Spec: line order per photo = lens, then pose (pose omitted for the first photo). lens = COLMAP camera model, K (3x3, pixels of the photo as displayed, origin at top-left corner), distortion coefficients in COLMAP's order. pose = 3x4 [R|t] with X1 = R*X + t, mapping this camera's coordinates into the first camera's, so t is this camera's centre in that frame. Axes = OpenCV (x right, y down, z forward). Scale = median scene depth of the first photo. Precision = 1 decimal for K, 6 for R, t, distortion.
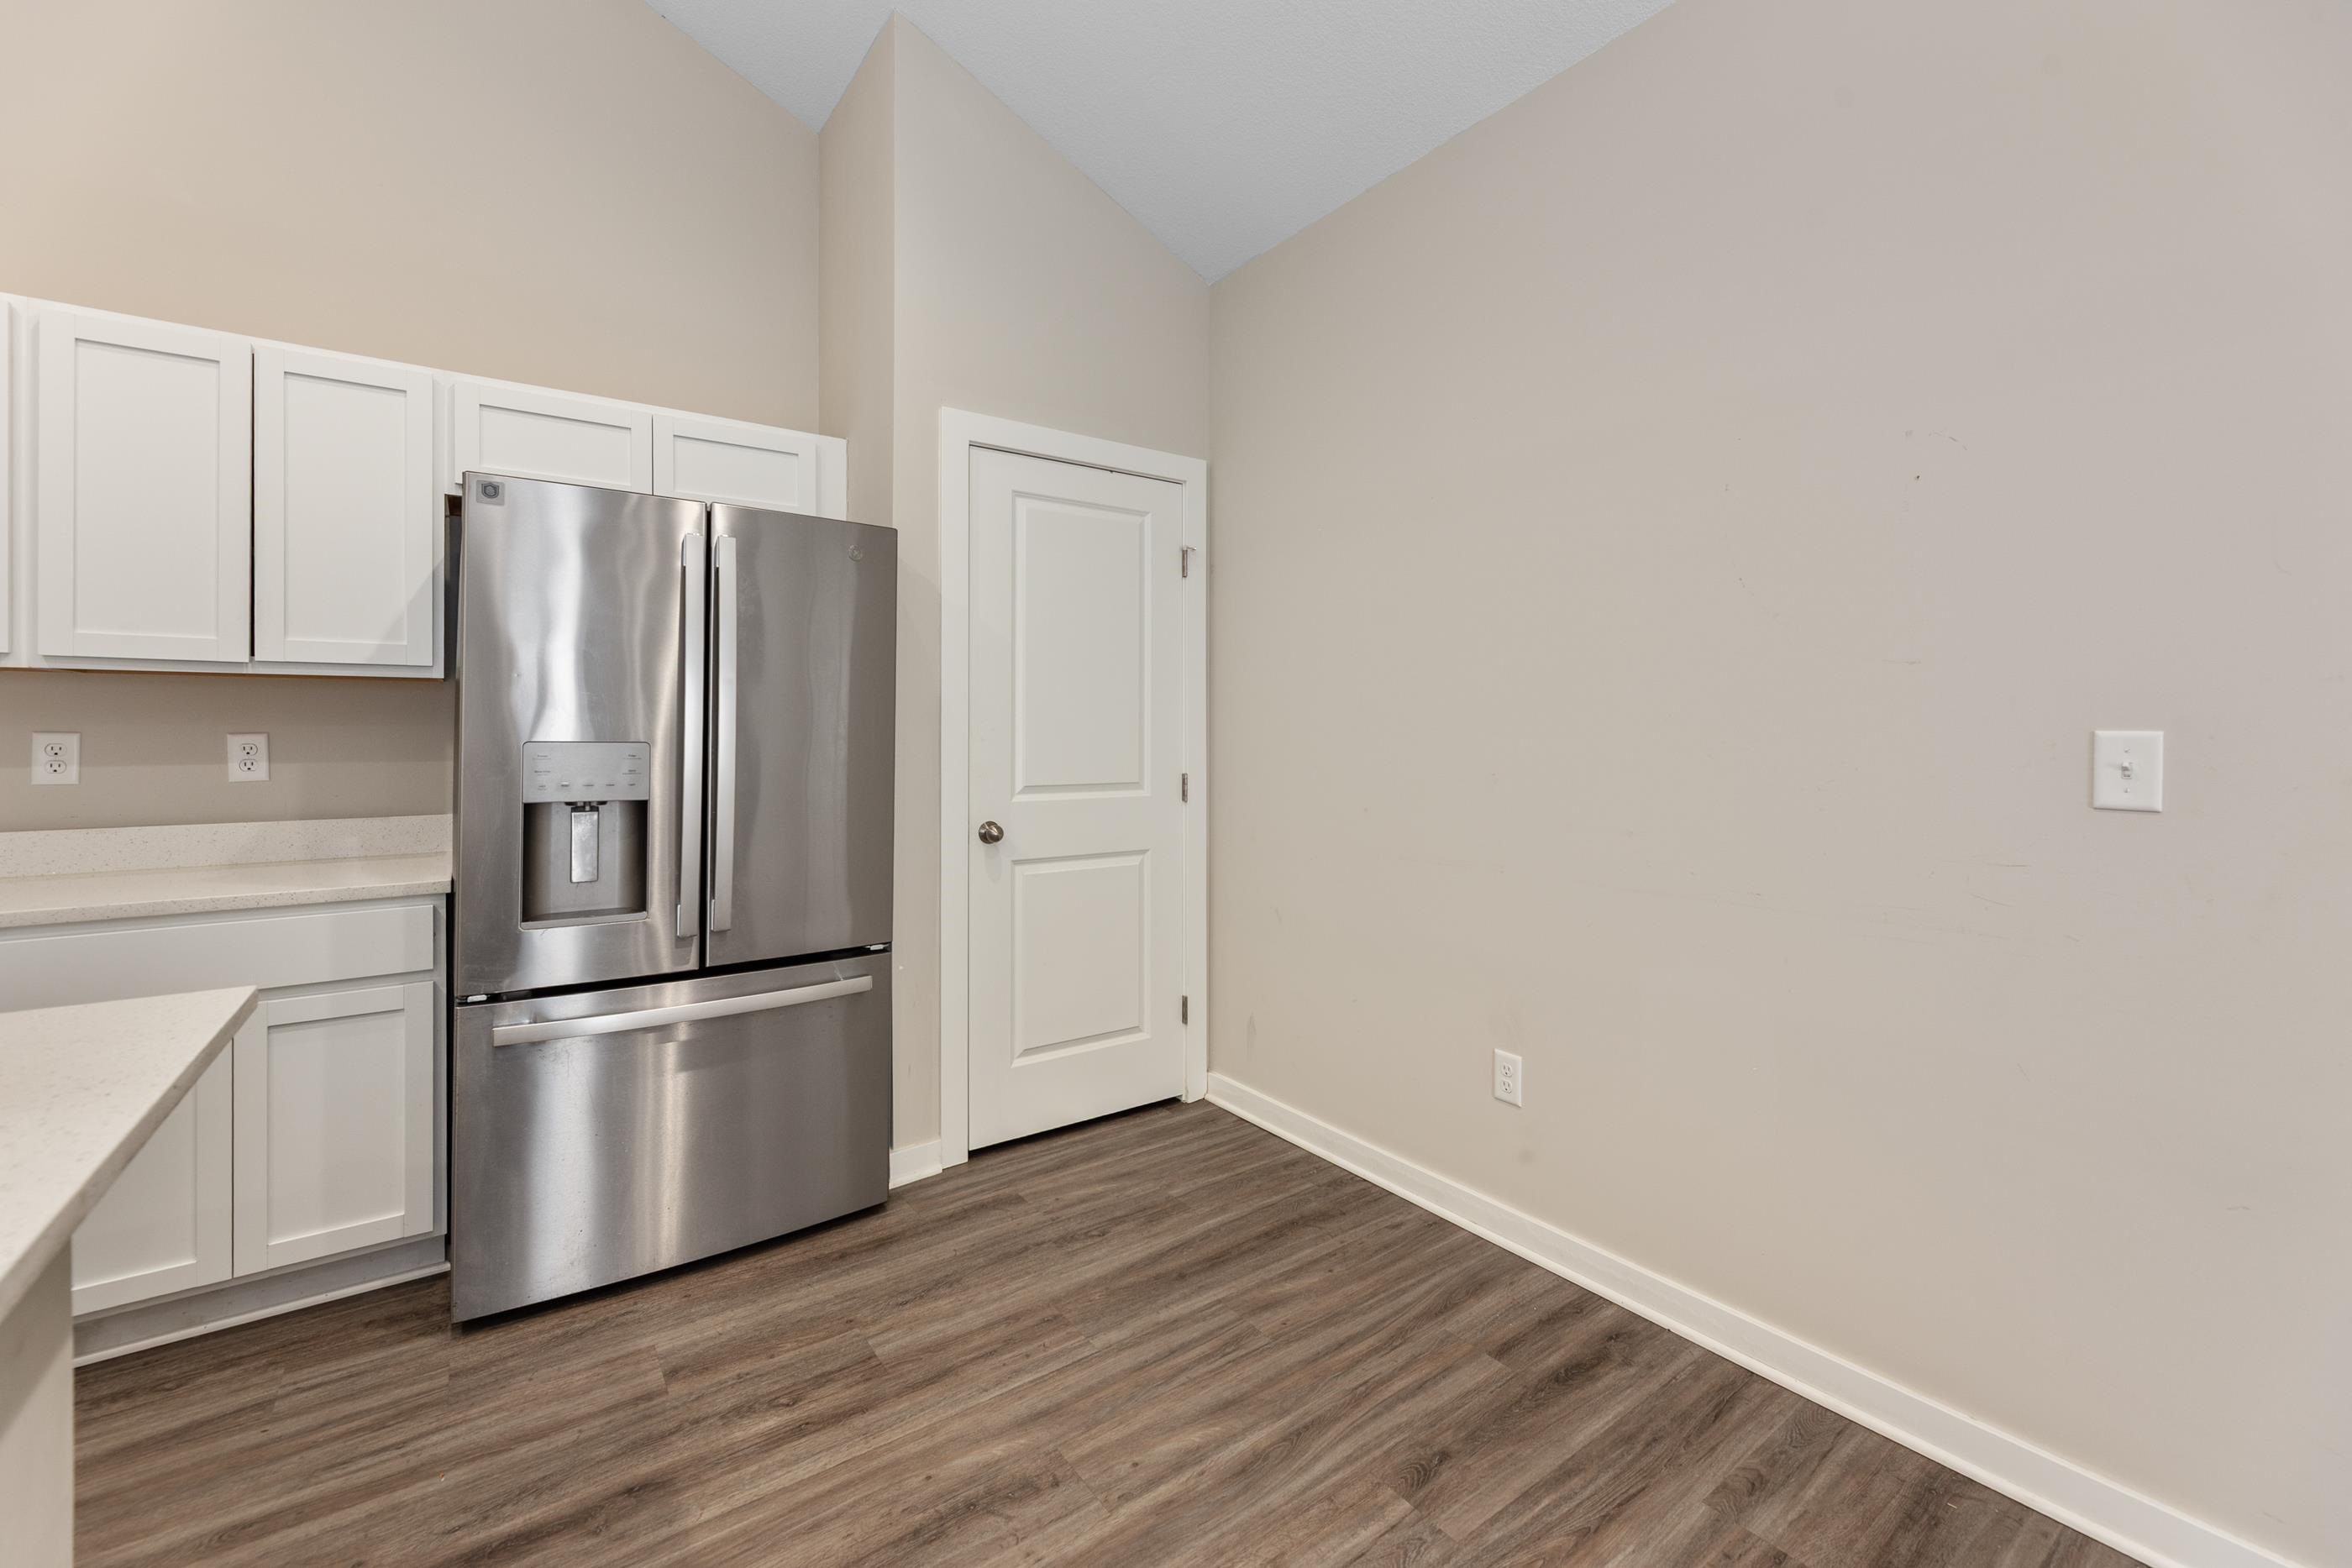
lens RADIAL K [[970.5, 0, 1155.8], [0, 970.5, 732.1], [0, 0, 1]] dist [0.001913, 0.000141]
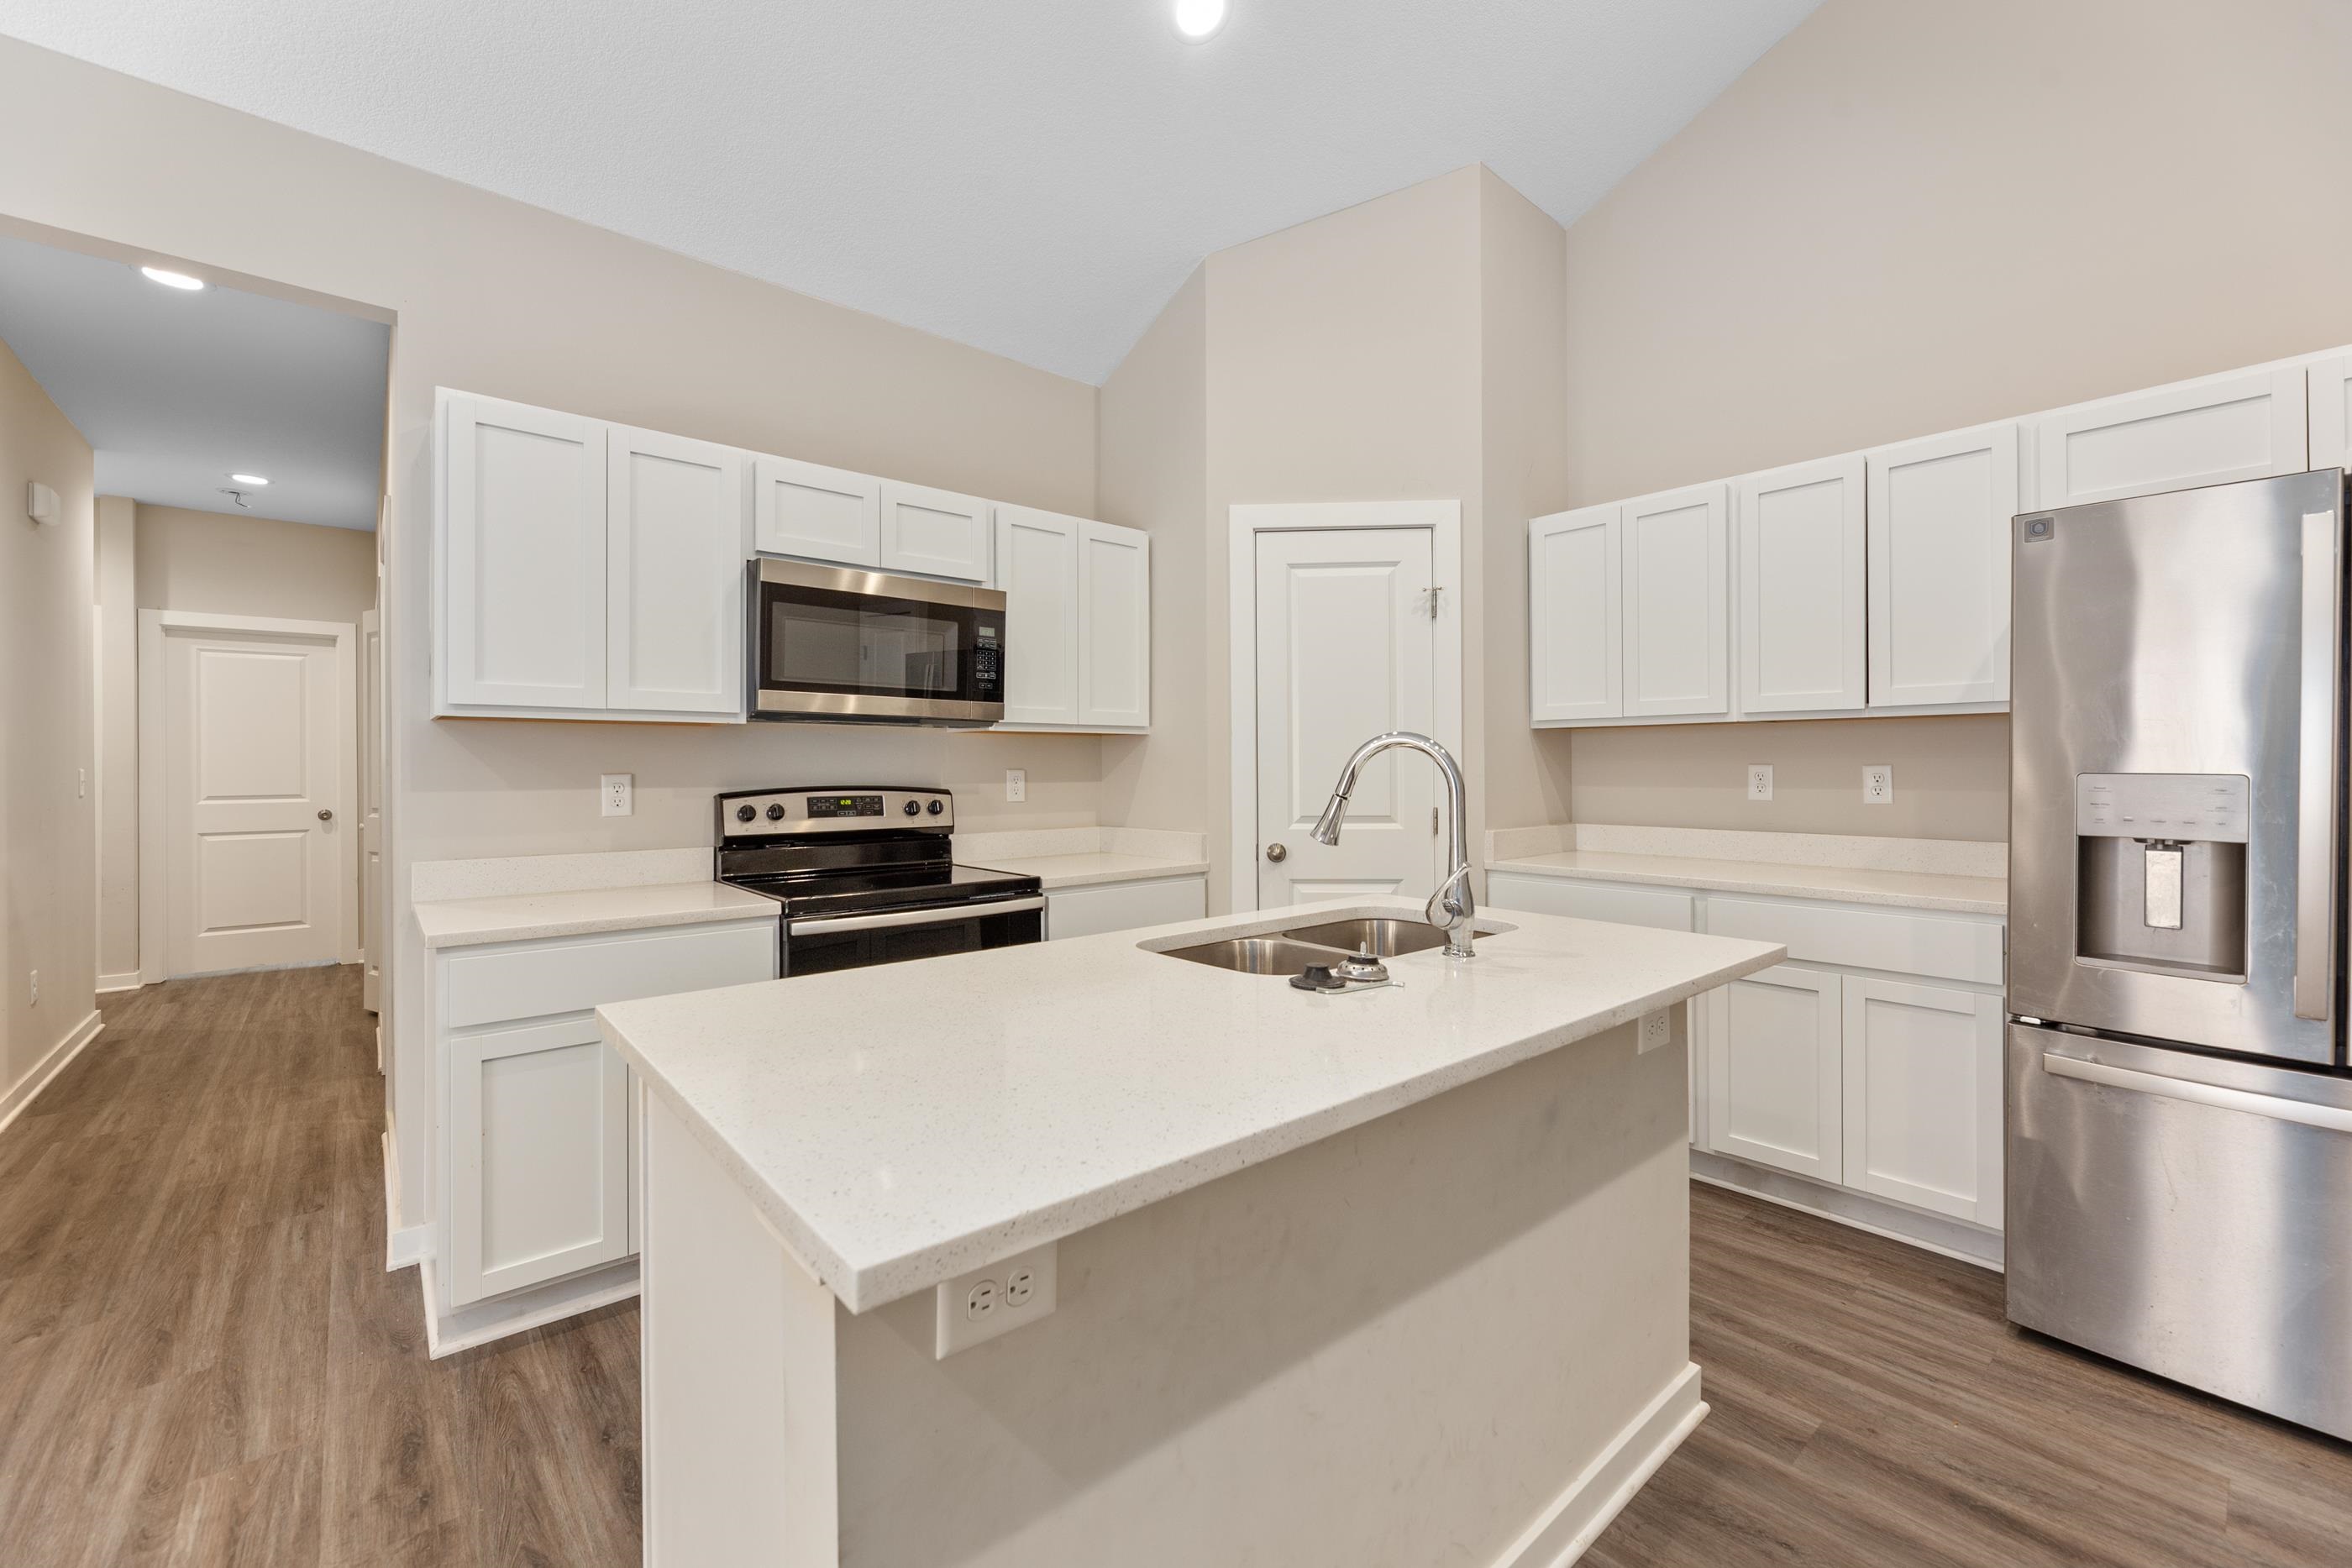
lens RADIAL K [[969.9, 0, 1181.2], [0, 969.9, 753.1], [0, 0, 1]] dist [0.011910, 0.000218]
pose [[0.097314, -0.013753, -0.995159, 0.254771], [0.003637, 0.999903, -0.013463, -0.000111], [0.995247, -0.002309, 0.097355, -0.002106]]
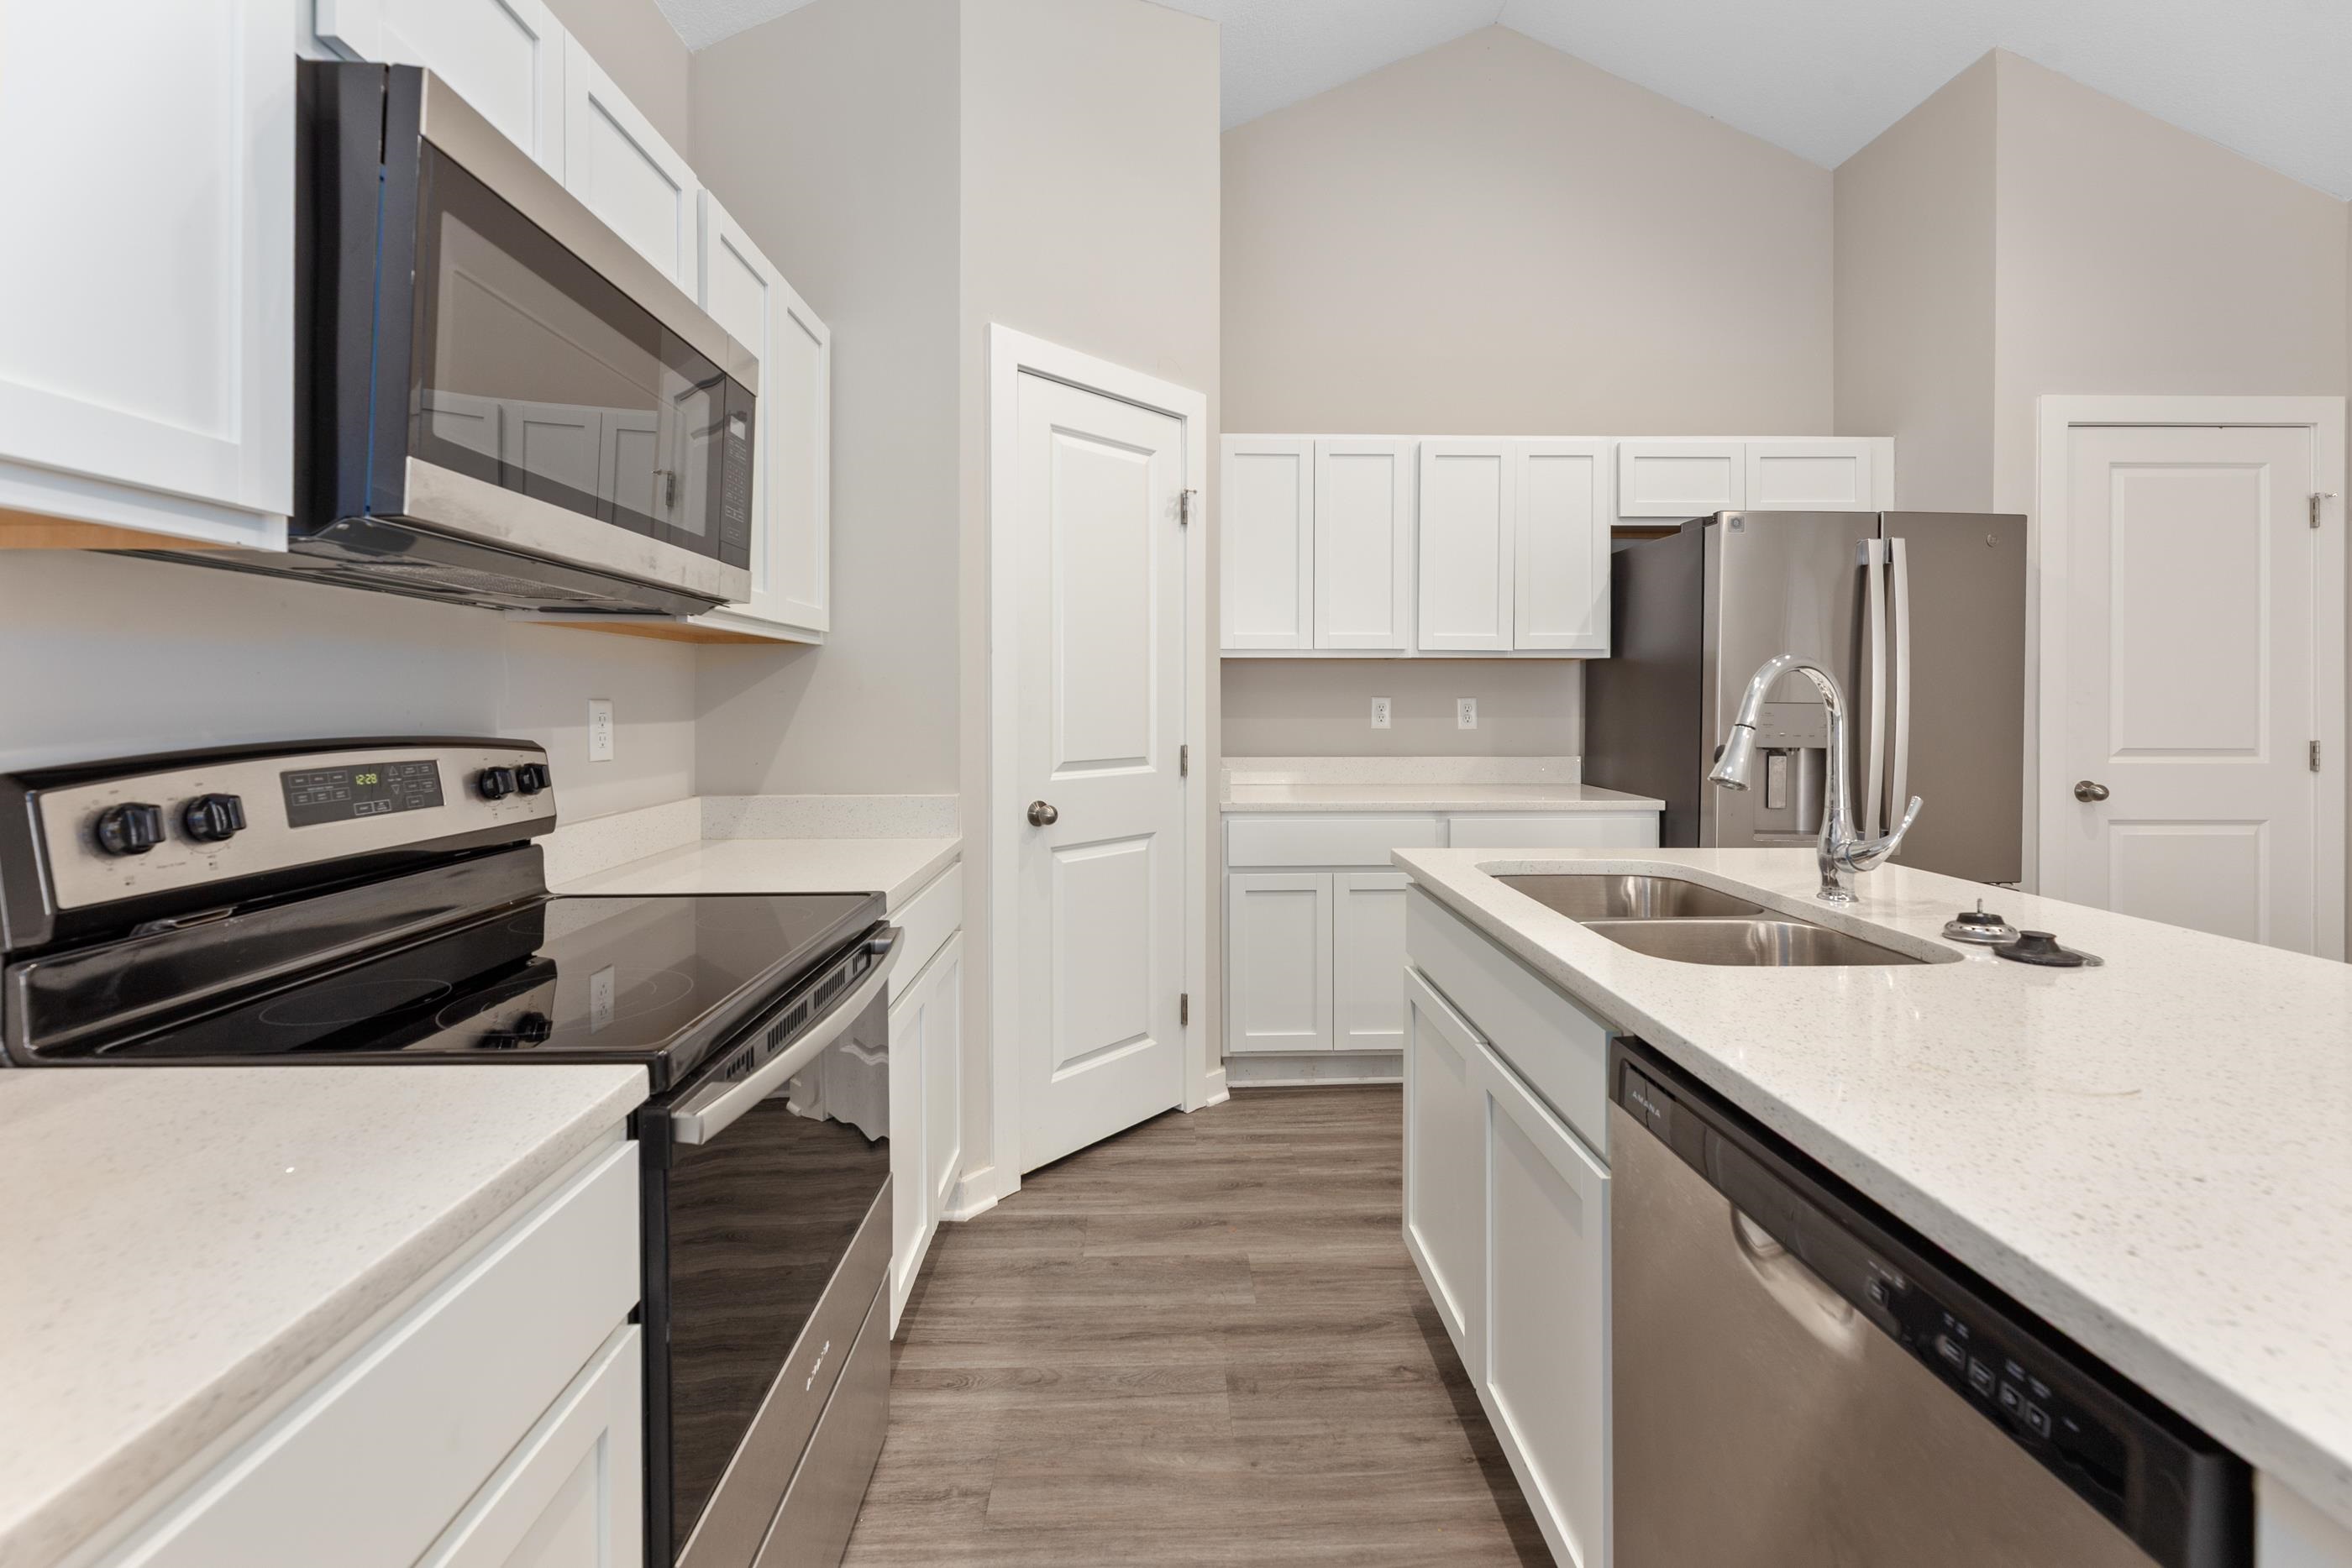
lens RADIAL K [[972.9, 0, 1167.9], [0, 972.9, 702.6], [0, 0, 1]] dist [0.000097, -0.000139]
pose [[0.825714, 0.002133, -0.564086, -0.552252], [0.000077, 0.999992, 0.003893, 0.004264], [0.564090, -0.003258, 0.825707, -0.598804]]
